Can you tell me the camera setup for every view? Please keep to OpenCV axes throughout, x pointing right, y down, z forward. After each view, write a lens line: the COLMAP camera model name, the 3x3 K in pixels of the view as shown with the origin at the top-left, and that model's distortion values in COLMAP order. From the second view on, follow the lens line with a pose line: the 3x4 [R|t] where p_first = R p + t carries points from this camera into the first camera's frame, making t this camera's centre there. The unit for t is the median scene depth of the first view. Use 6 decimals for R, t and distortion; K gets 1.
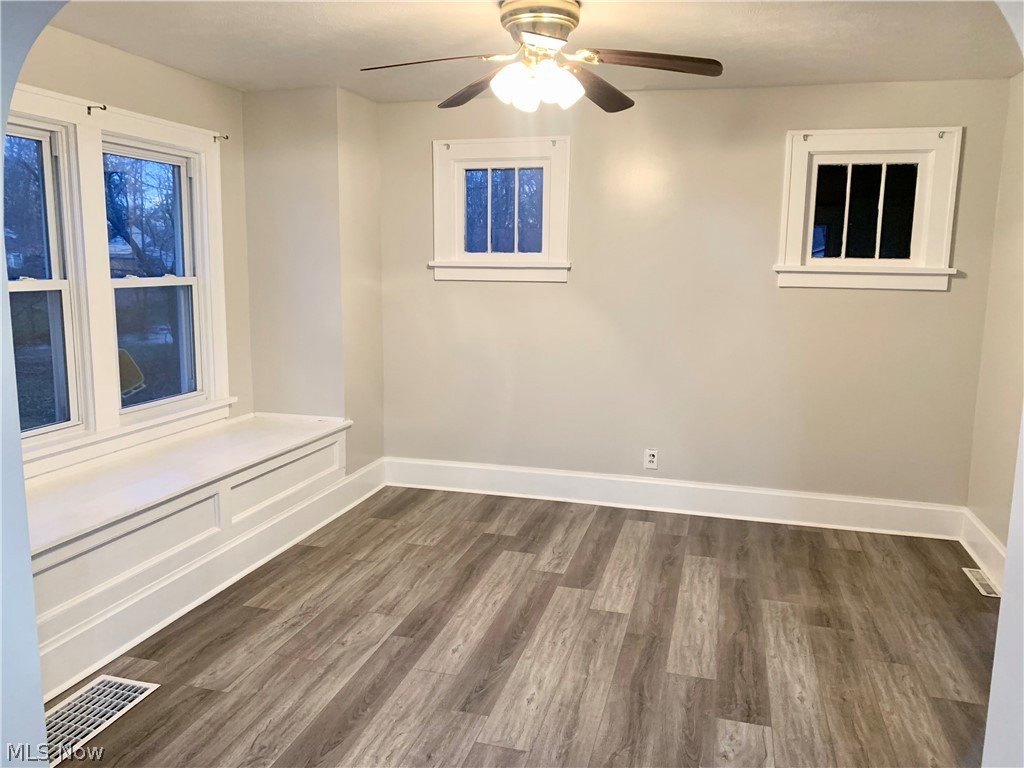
lens RADIAL K [[784.5, 0, 514.6], [0, 784.5, 381.1], [0, 0, 1]] dist [0.045585, -0.052515]
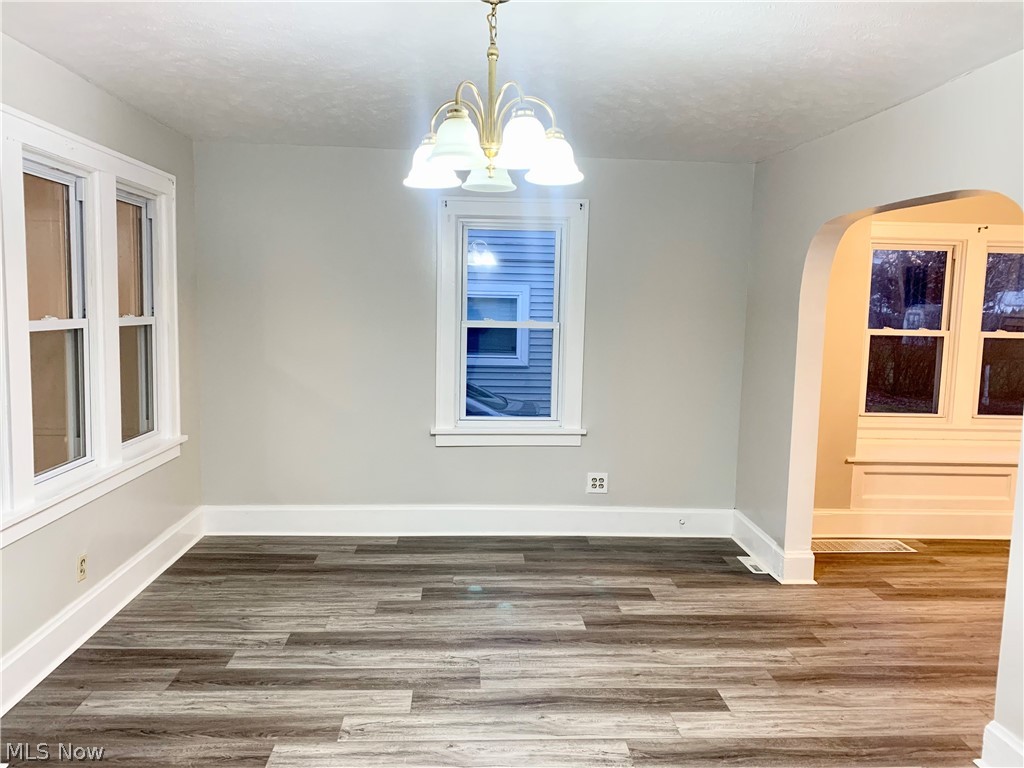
lens RADIAL K [[784.5, 0, 512.5], [0, 784.5, 392.6], [0, 0, 1]] dist [0.045585, -0.052515]
pose [[0.323300, 0.100460, -0.940949, 0.757755], [-0.151126, 0.987068, 0.053458, 0.053090], [0.934151, 0.124919, 0.334301, -0.430518]]
